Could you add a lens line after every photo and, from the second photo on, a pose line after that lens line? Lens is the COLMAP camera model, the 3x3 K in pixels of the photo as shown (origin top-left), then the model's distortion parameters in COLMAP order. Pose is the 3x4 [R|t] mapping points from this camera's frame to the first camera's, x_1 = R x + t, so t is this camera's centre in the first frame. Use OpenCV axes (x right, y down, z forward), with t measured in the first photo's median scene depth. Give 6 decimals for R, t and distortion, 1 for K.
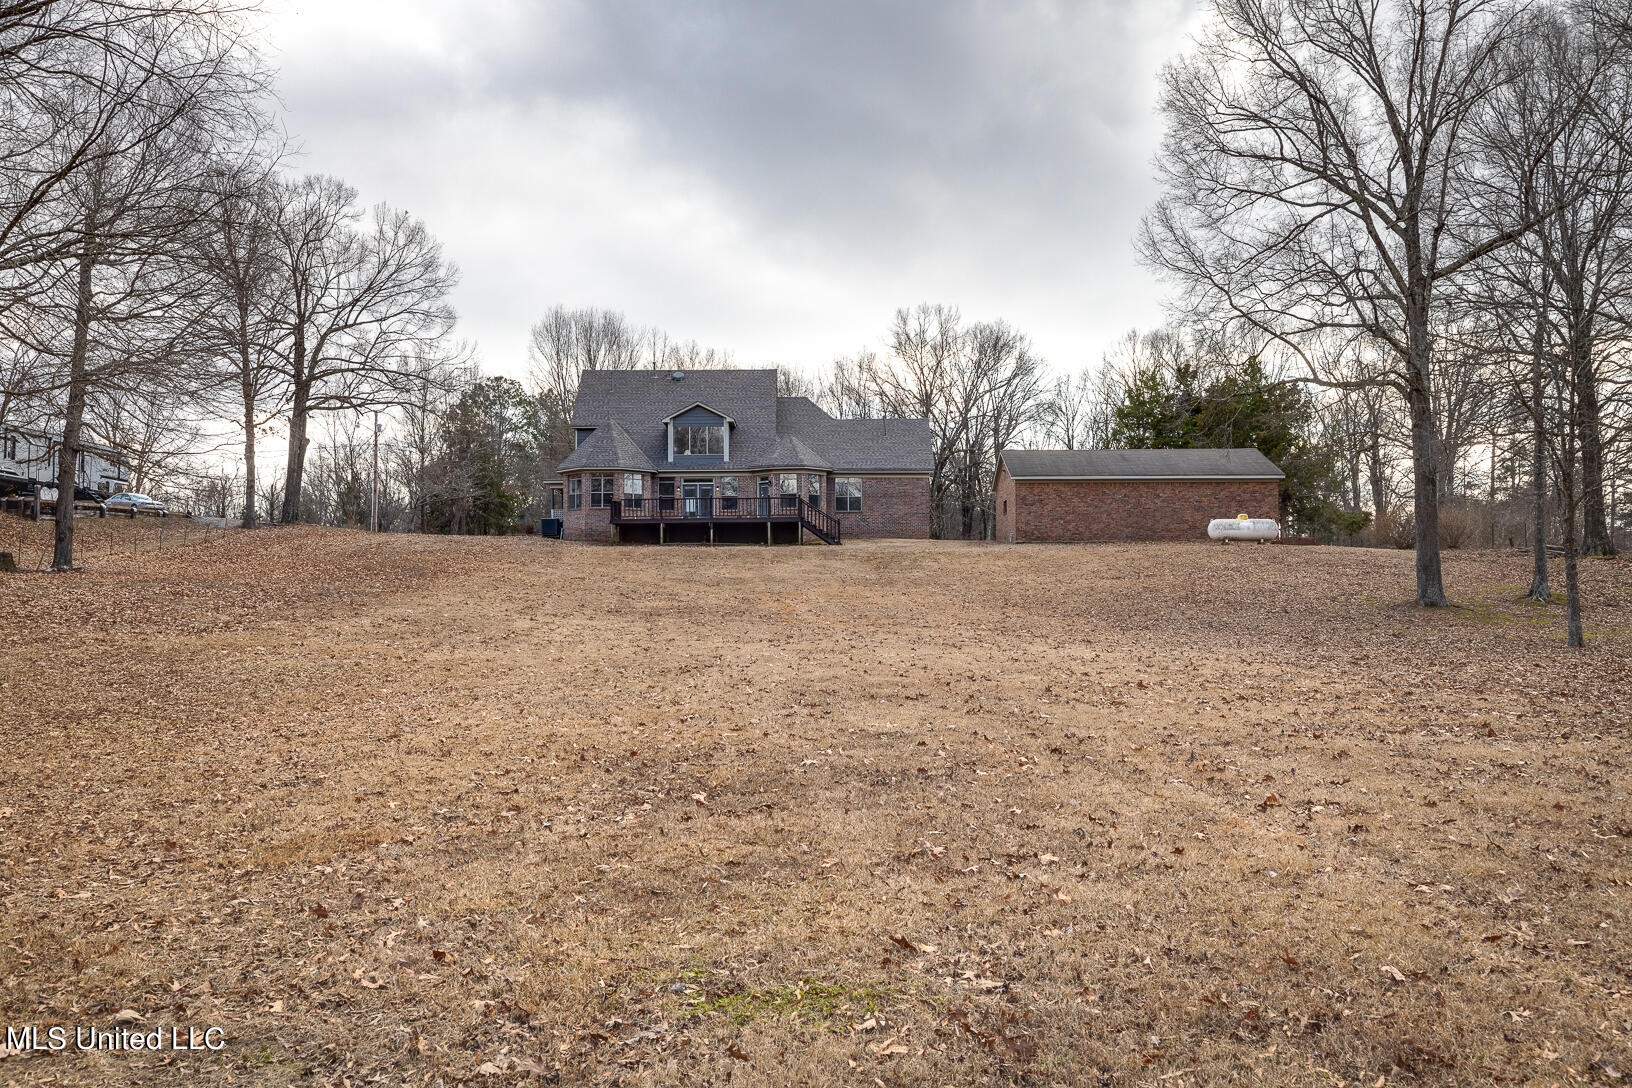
lens RADIAL K [[1349.7, 0, 816.0], [0, 1349.7, 544.0], [0, 0, 1]] dist [0.037292, 0.001001]
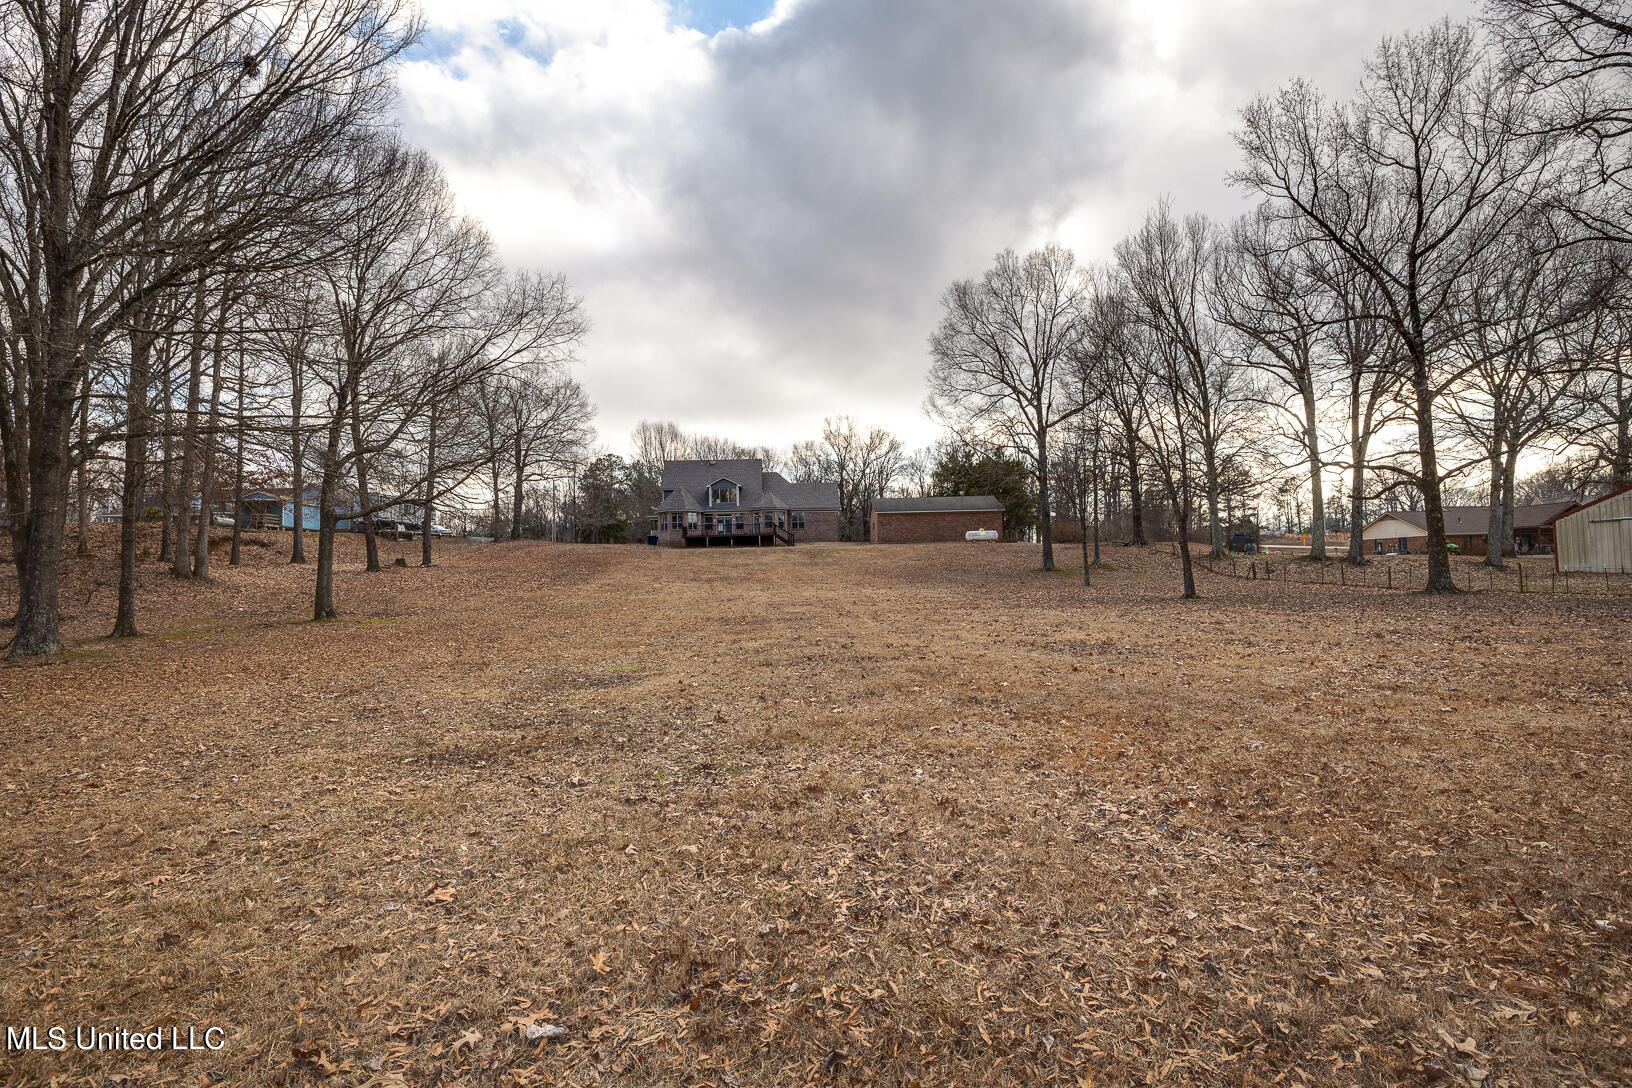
lens RADIAL K [[795.6, 0, 816.0], [0, 795.6, 544.0], [0, 0, 1]] dist [0.000206, -0.000009]
pose [[0.999184, -0.018572, 0.035876, 0.007268], [0.018355, 0.999811, 0.006372, -0.008875], [-0.035988, -0.005708, 0.999336, -0.204899]]
